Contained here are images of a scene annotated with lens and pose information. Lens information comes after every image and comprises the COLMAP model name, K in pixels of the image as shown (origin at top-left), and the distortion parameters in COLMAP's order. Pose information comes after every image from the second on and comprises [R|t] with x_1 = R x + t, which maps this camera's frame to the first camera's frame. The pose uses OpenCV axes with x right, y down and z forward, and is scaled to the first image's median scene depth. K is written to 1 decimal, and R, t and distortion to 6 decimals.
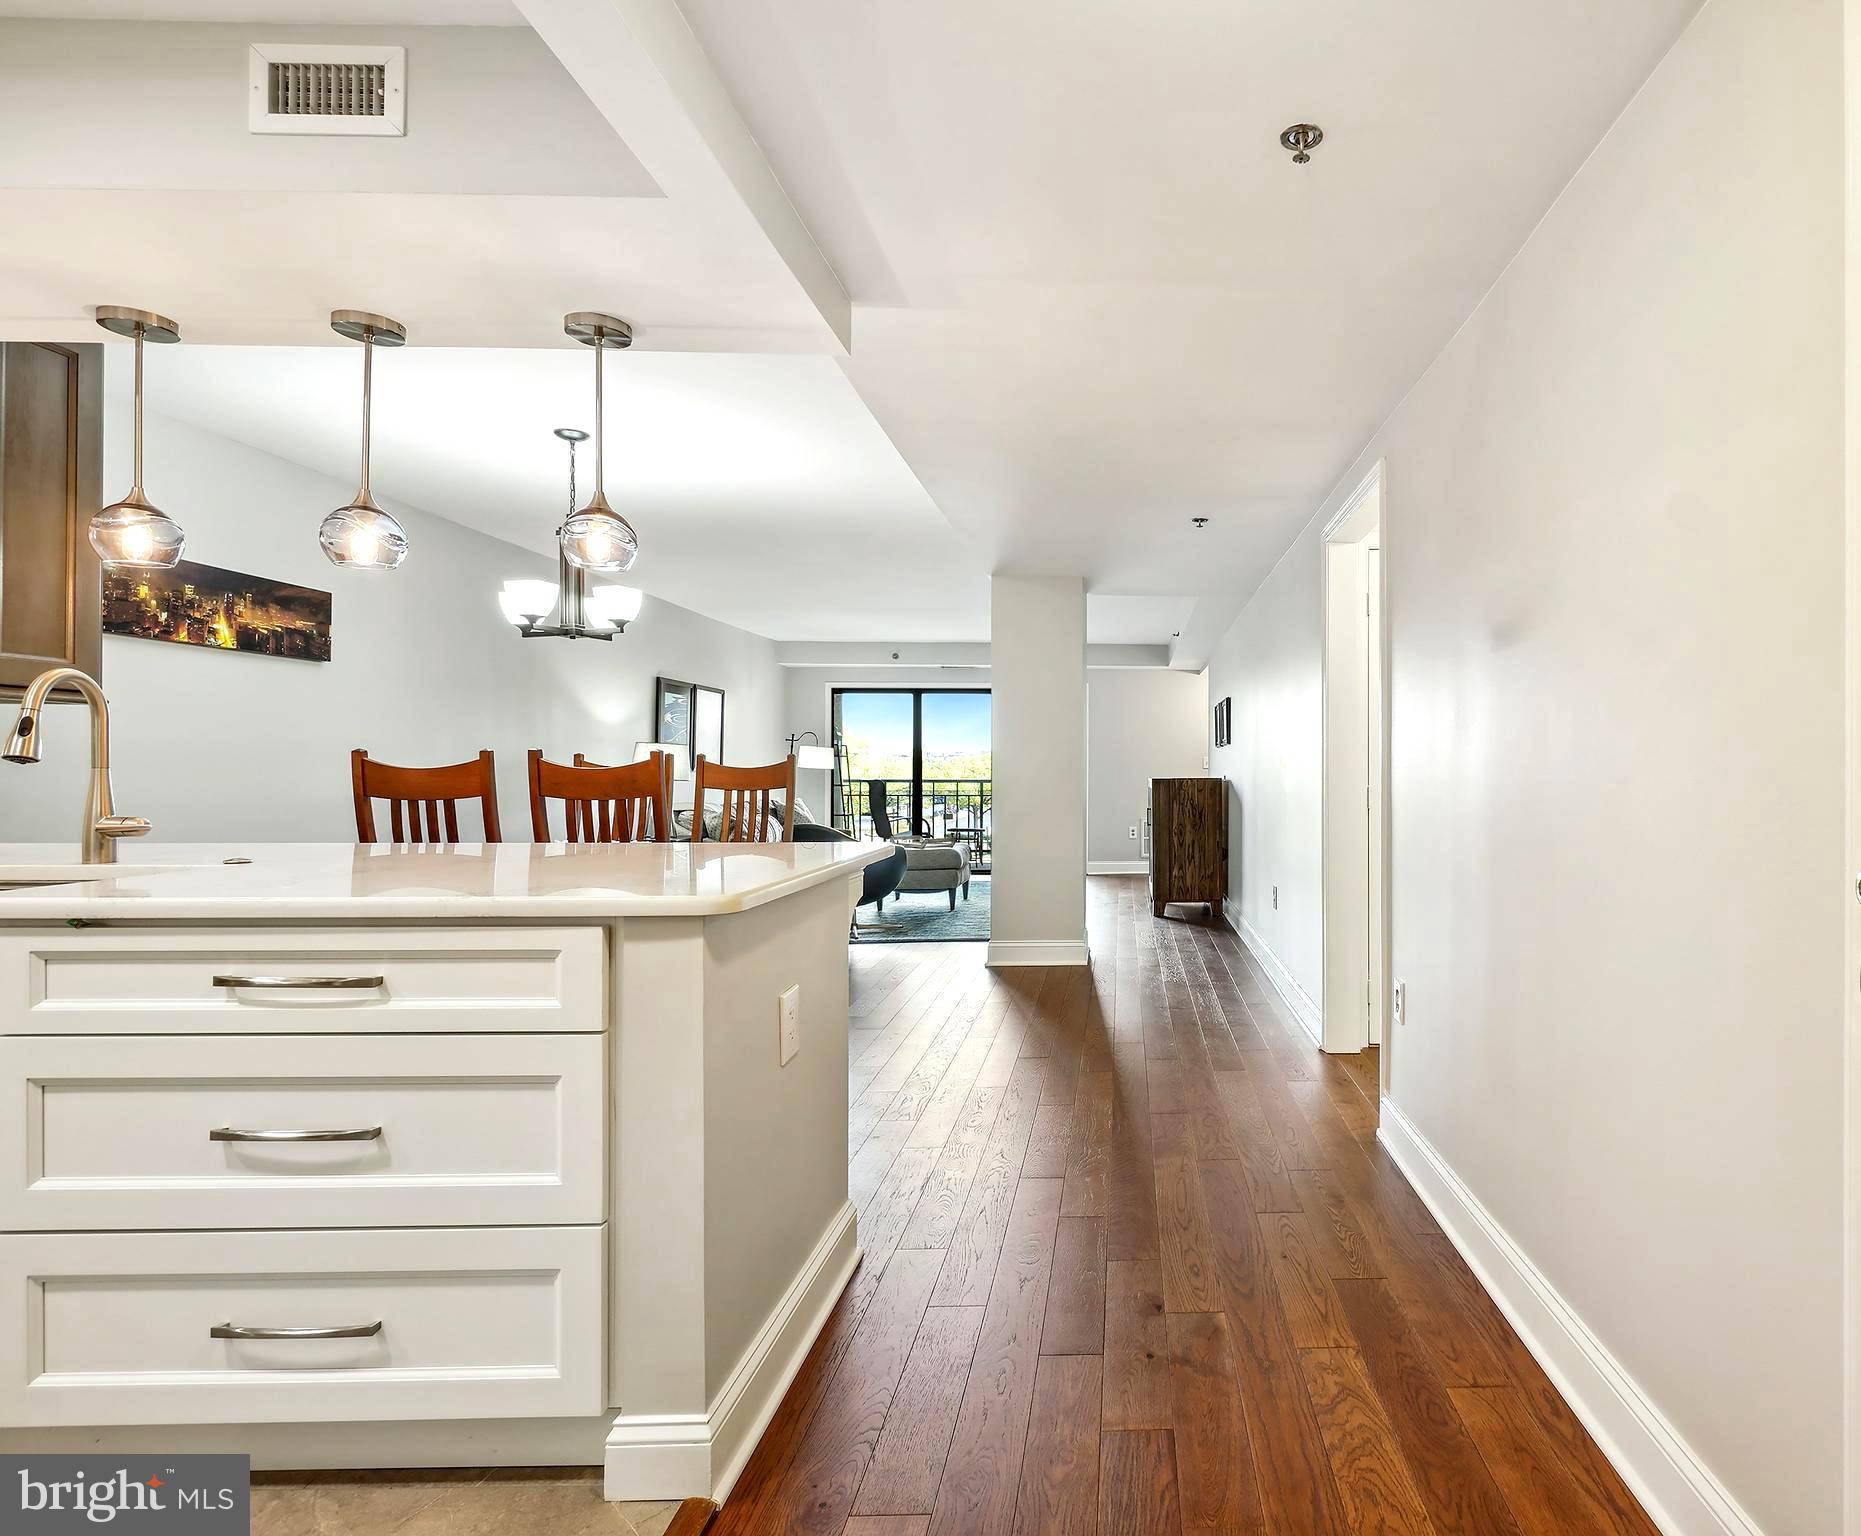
lens RADIAL K [[1011.7, 0, 1163.1], [0, 1011.7, 768.9], [0, 0, 1]] dist [-0.002103, -0.000980]
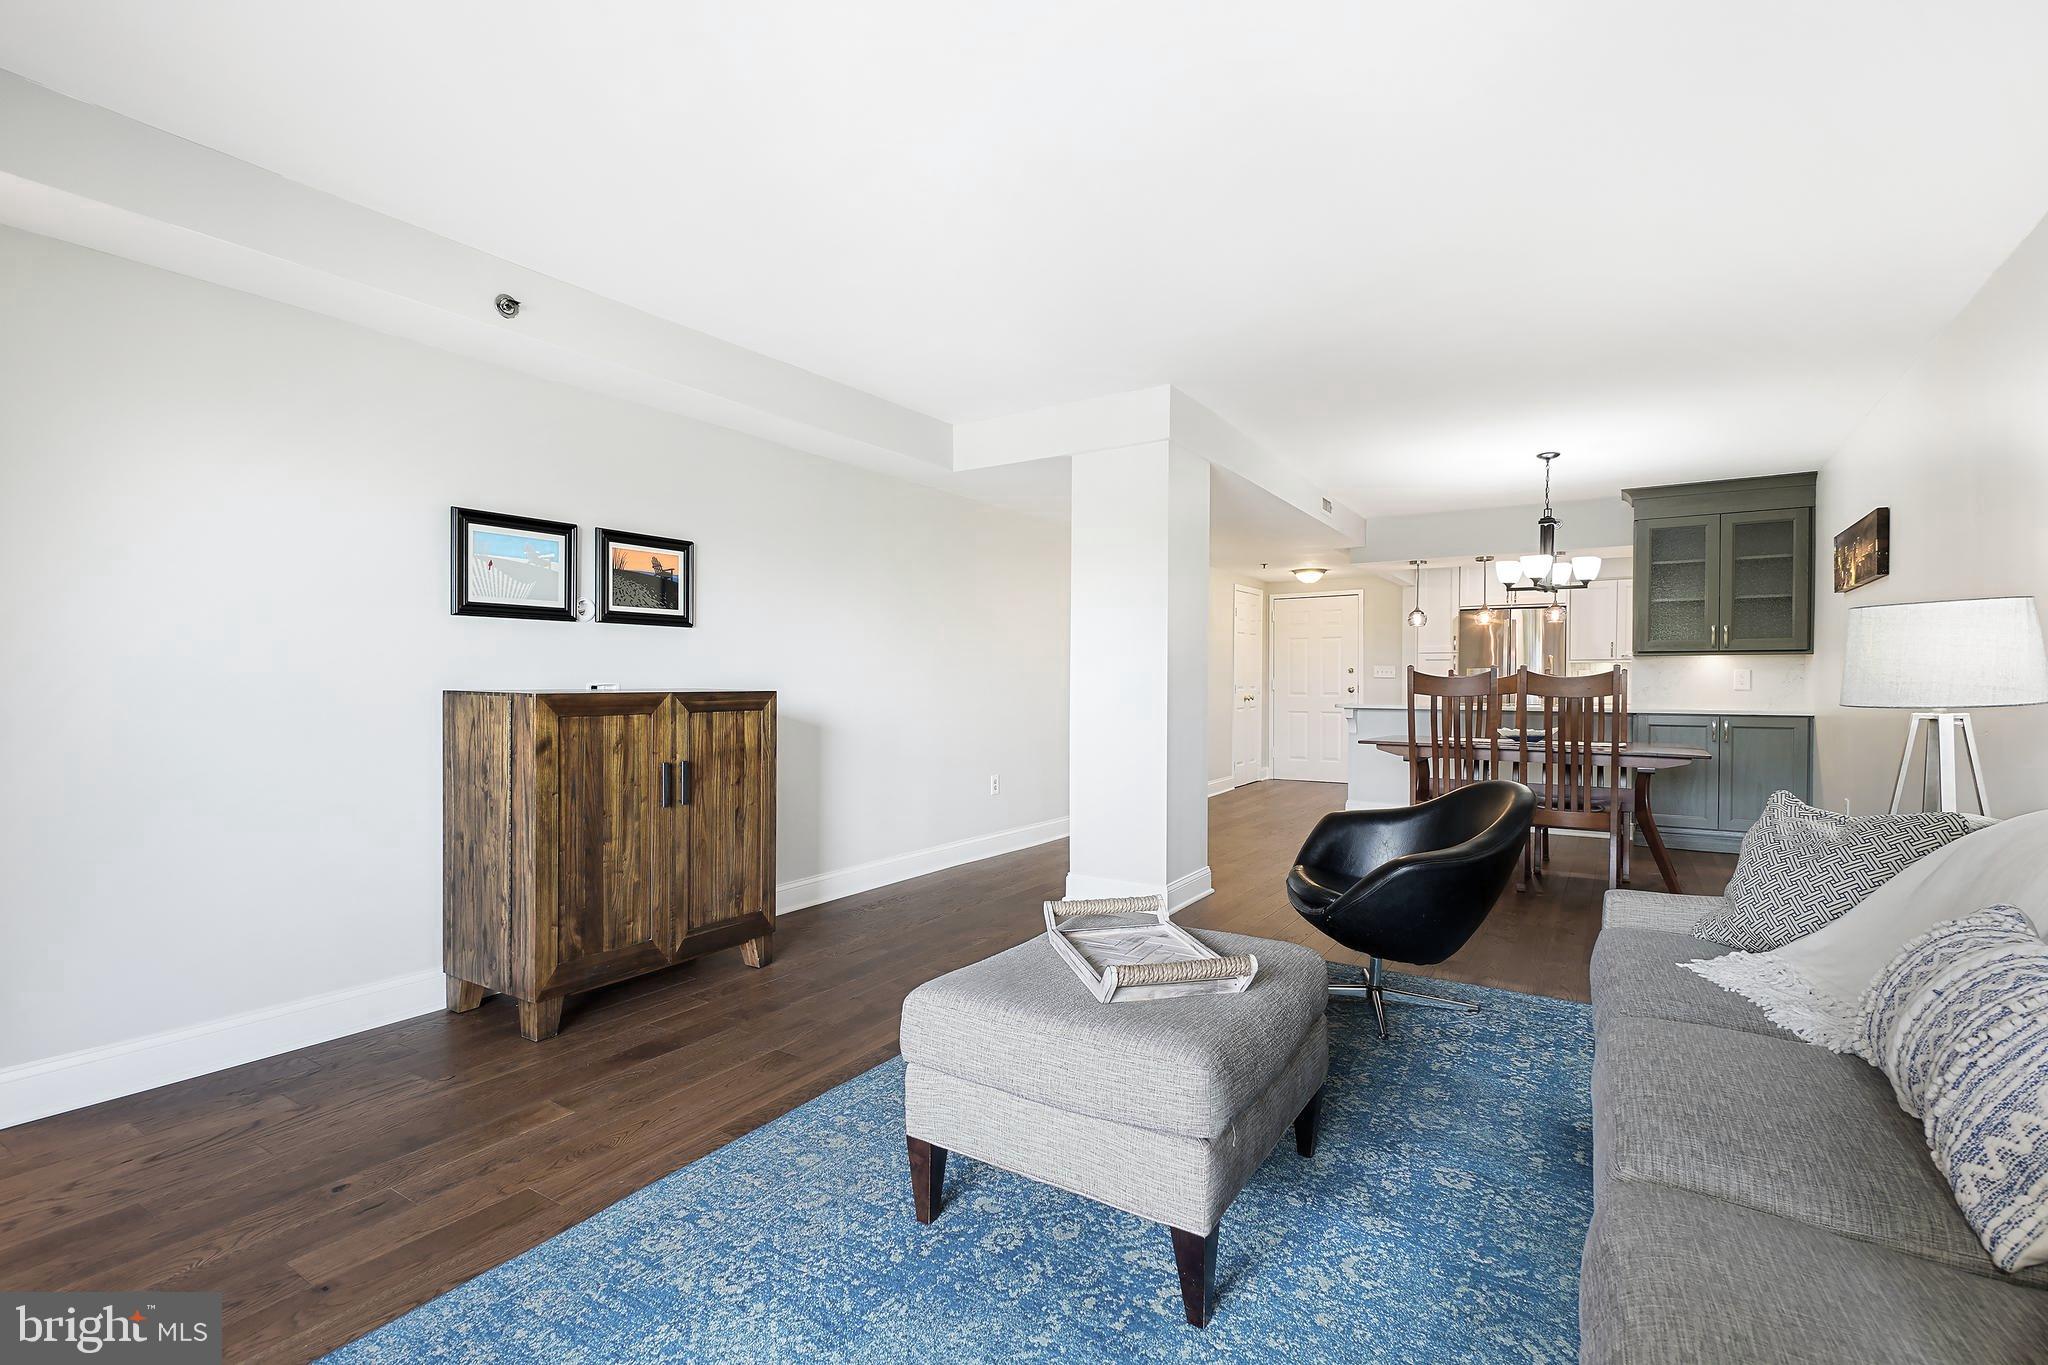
lens RADIAL K [[933.7, 0, 1031.6], [0, 933.7, 690.0], [0, 0, 1]] dist [0.011340, -0.008363]
pose [[-0.823313, -0.009395, 0.567510, -0.747270], [-0.005671, 0.999949, 0.008328, 0.009174], [-0.567560, 0.003638, -0.823324, 2.579901]]
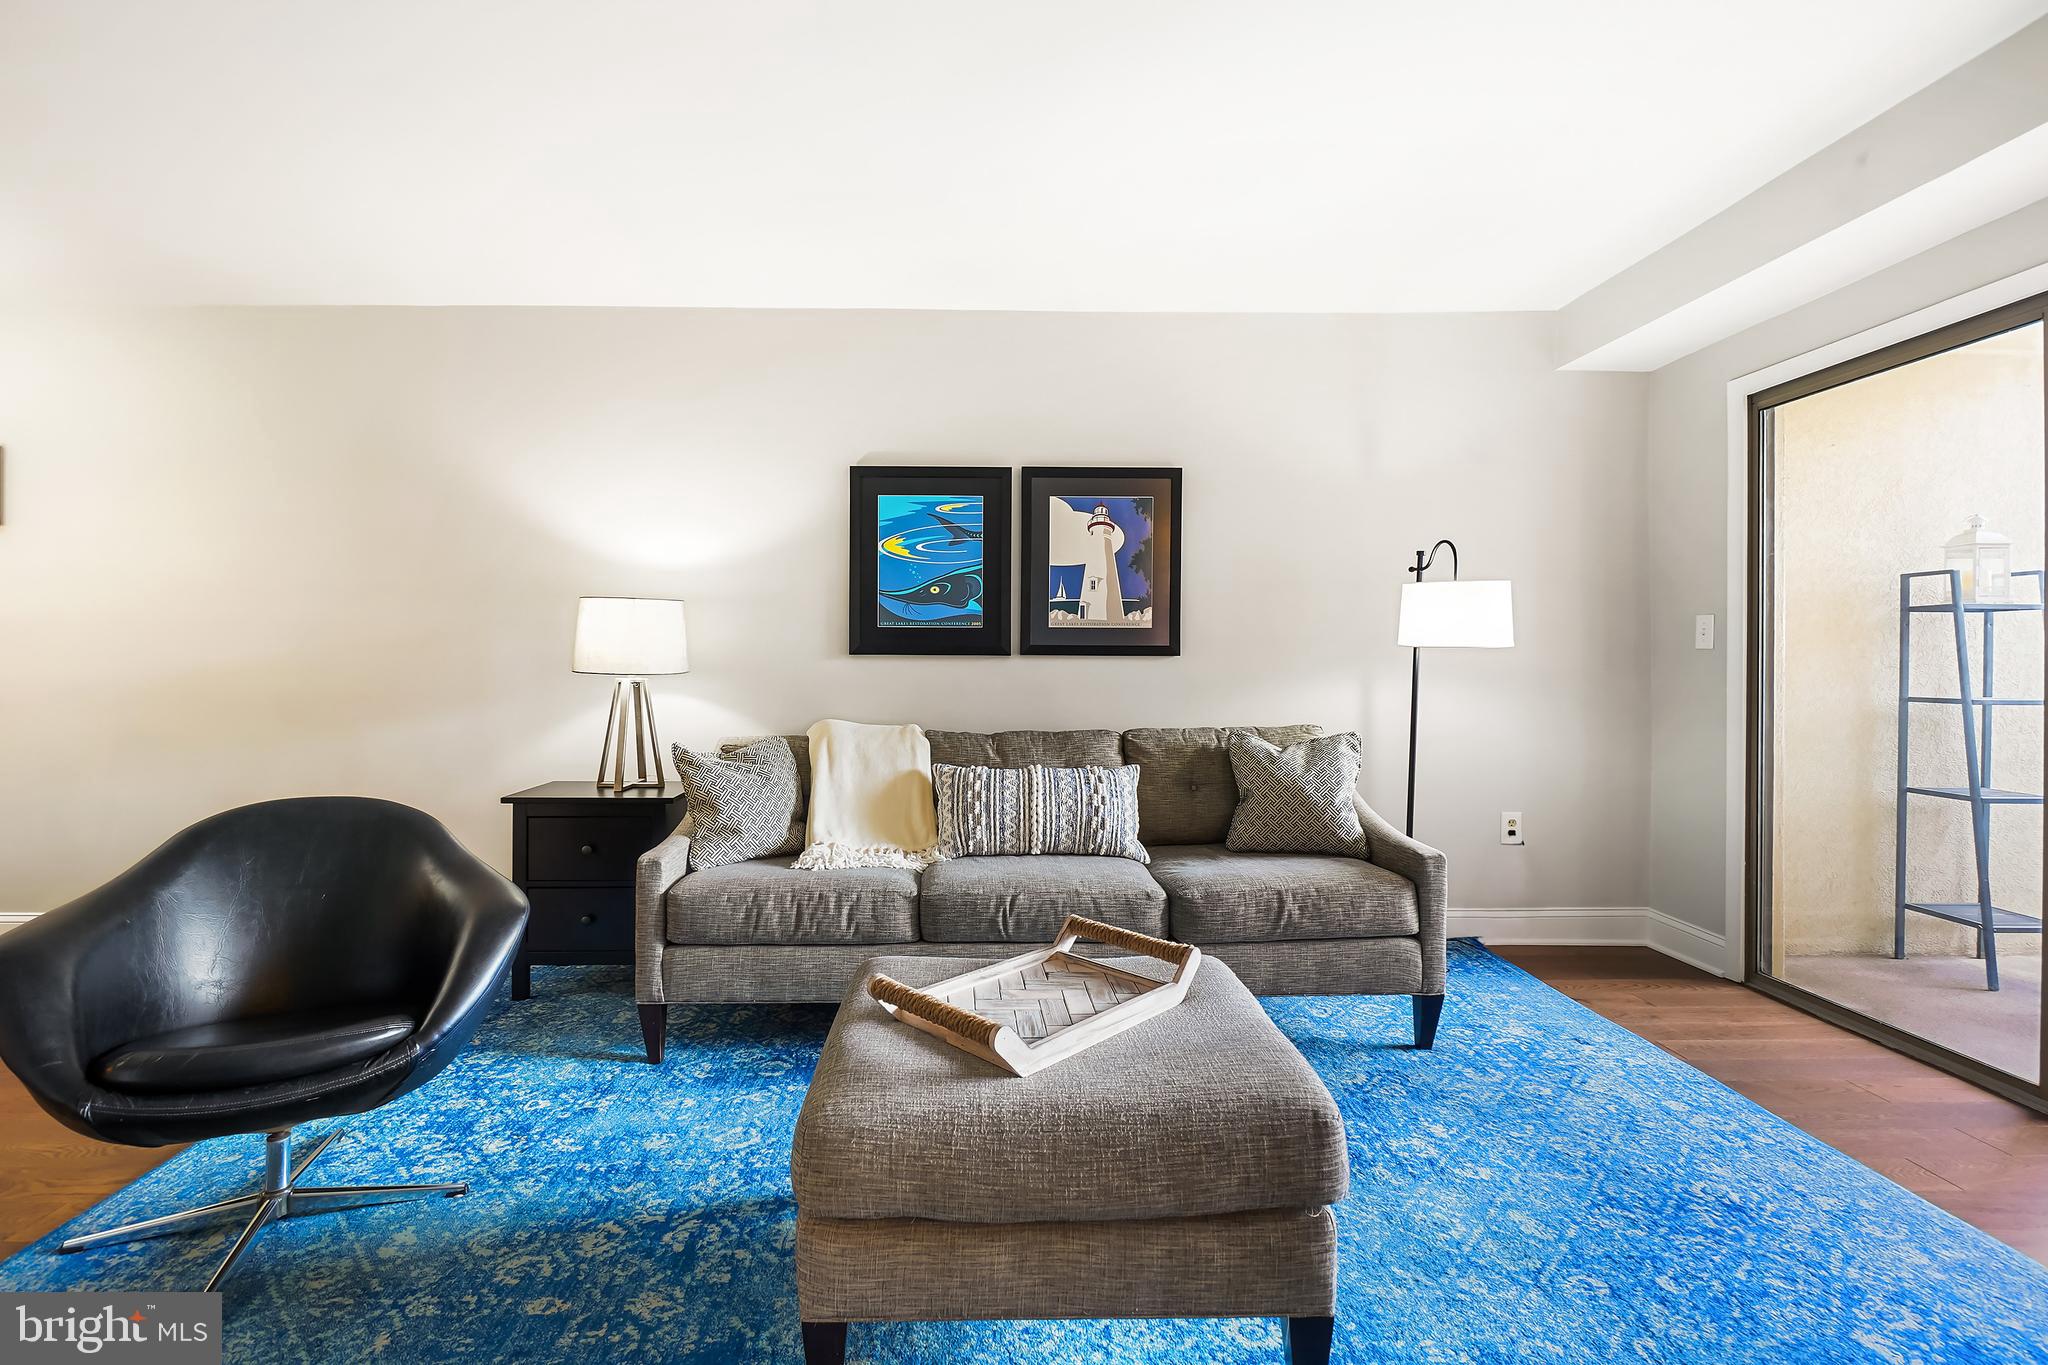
lens RADIAL K [[901.6, 0, 995.8], [0, 901.6, 660.8], [0, 0, 1]] dist [0.002432, -0.006015]
pose [[-0.028691, -0.002943, -0.999584, -0.109490], [-0.000016, 0.999996, -0.002944, 0.012560], [0.999588, -0.000068, -0.028691, 2.115118]]
